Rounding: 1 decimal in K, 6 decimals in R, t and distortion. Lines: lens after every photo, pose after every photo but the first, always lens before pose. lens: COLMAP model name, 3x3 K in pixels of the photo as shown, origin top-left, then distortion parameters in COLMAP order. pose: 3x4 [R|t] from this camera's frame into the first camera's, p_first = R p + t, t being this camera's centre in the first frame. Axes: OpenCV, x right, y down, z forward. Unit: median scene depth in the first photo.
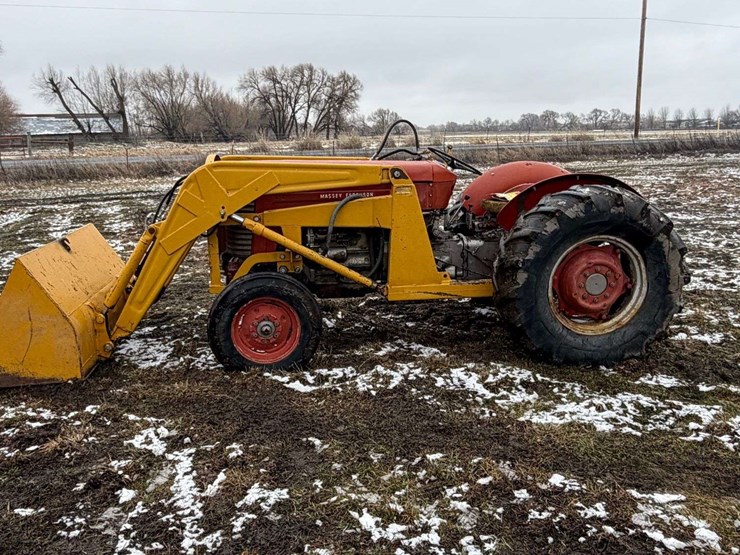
lens RADIAL K [[691.0, 0, 362.6], [0, 691.0, 276.8], [0, 0, 1]] dist [-0.001426, 0.000000]
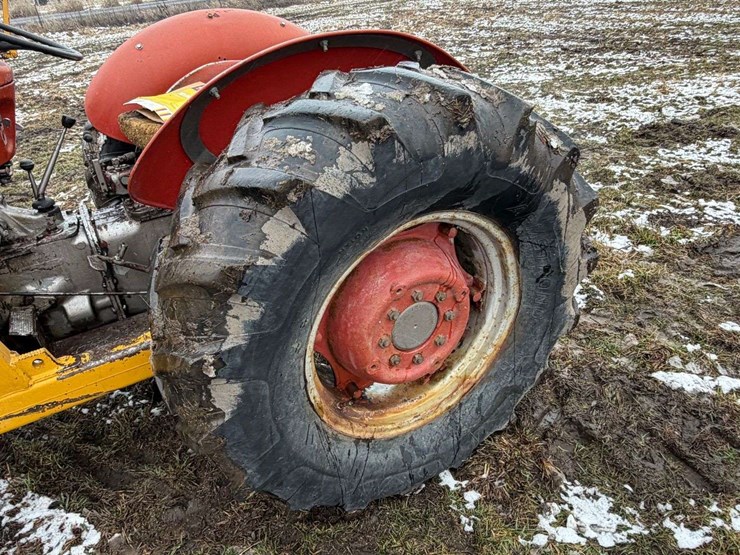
lens RADIAL K [[529.9, 0, 361.1], [0, 529.9, 276.9], [0, 0, 1]] dist [-0.002700, 0.003151]
pose [[0.913472, -0.252575, 0.319023, 0.216764], [0.147132, 0.936006, 0.319759, -0.120482], [-0.379370, -0.245152, 0.892176, 0.740979]]
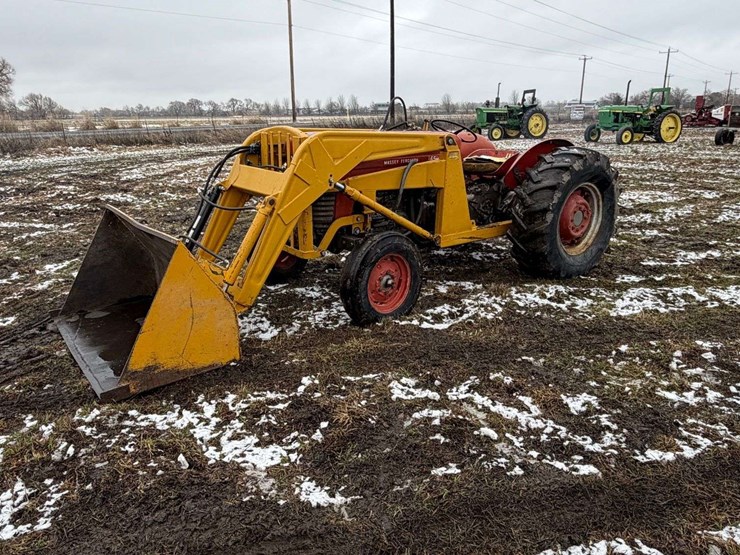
lens RADIAL K [[569.7, 0, 369.9], [0, 569.7, 277.1], [0, 0, 1]] dist [0.003450, -0.004135]
pose [[0.854873, -0.134698, 0.501048, -0.619146], [0.101181, 0.990452, 0.093633, -0.022152], [-0.508876, -0.029348, 0.860339, 0.216286]]
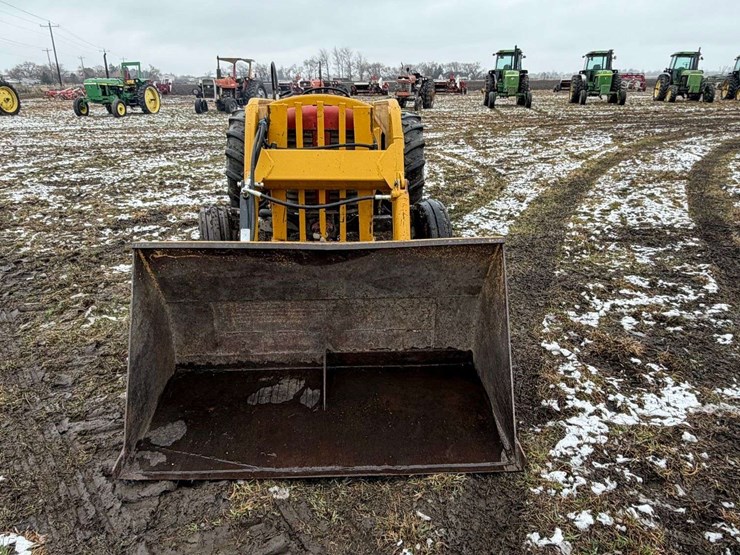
lens RADIAL K [[529.9, 0, 365.3], [0, 529.9, 272.4], [0, 0, 1]] dist [-0.002700, 0.003151]
pose [[0.045506, -0.321952, 0.945662, -0.966773], [0.210529, 0.928472, 0.305969, -0.178387], [-0.976528, 0.185166, 0.110031, 1.009974]]
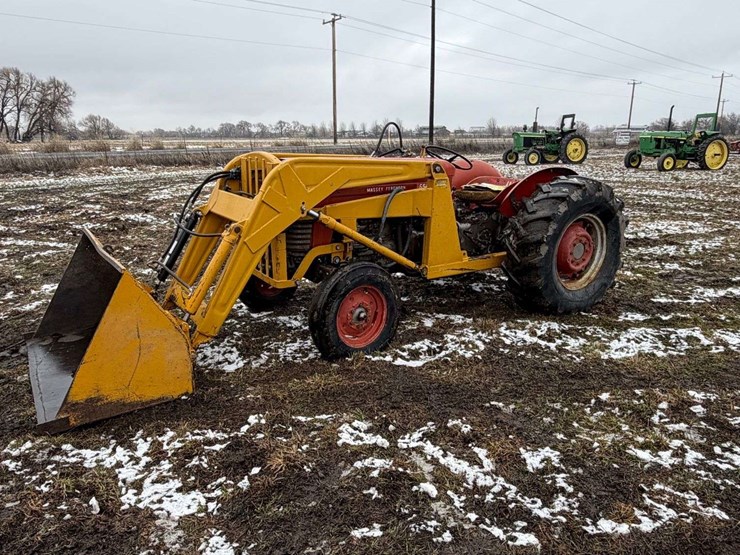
lens RADIAL K [[569.7, 0, 372.7], [0, 569.7, 281.2], [0, 0, 1]] dist [0.003450, -0.004135]
pose [[0.889848, -0.096611, 0.445911, -0.505595], [0.079383, 0.995201, 0.057206, -0.025753], [-0.449298, -0.015507, 0.893247, 0.201200]]
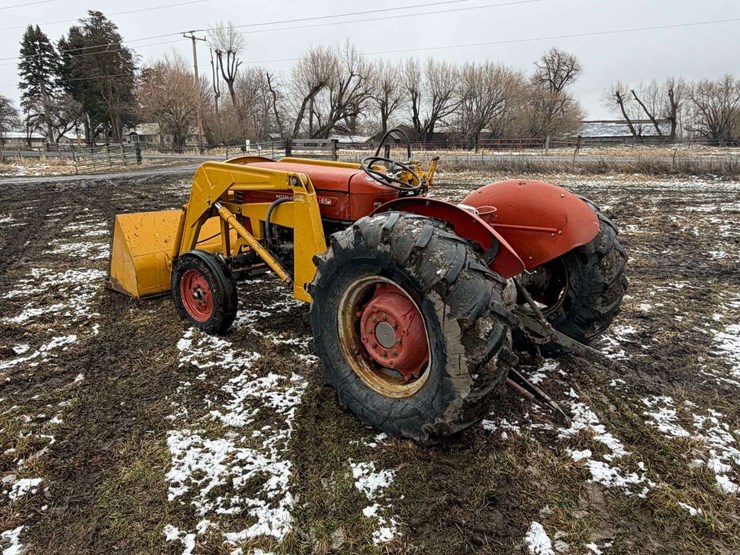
lens RADIAL K [[529.9, 0, 366.6], [0, 529.9, 279.0], [0, 0, 1]] dist [-0.002700, 0.003151]
pose [[0.651386, 0.208942, -0.729411, 0.765982], [-0.165095, 0.977333, 0.132526, -0.132787], [0.740568, 0.034096, 0.671116, 0.561860]]
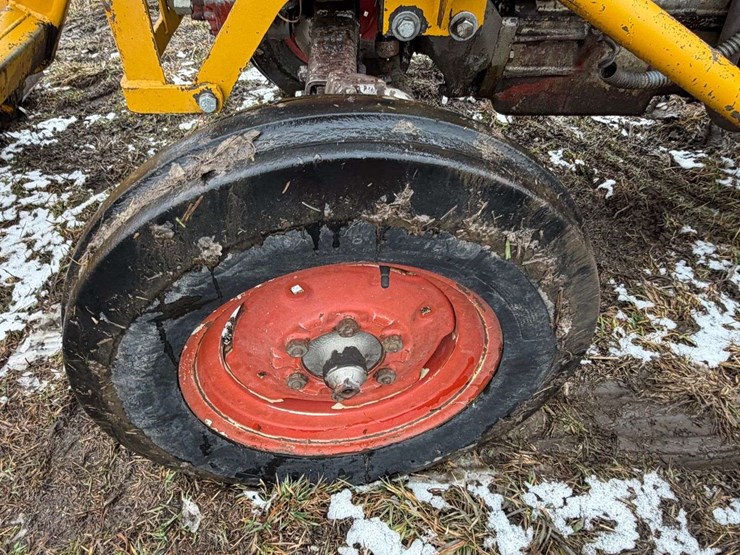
lens RADIAL K [[529.9, 0, 369.9], [0, 529.9, 281.8], [0, 0, 1]] dist [-0.002700, 0.003151]
pose [[0.996942, 0.074049, -0.024987, -0.128006], [-0.048137, 0.833704, 0.550109, -0.040263], [0.061567, -0.547224, 0.834719, 0.860968]]
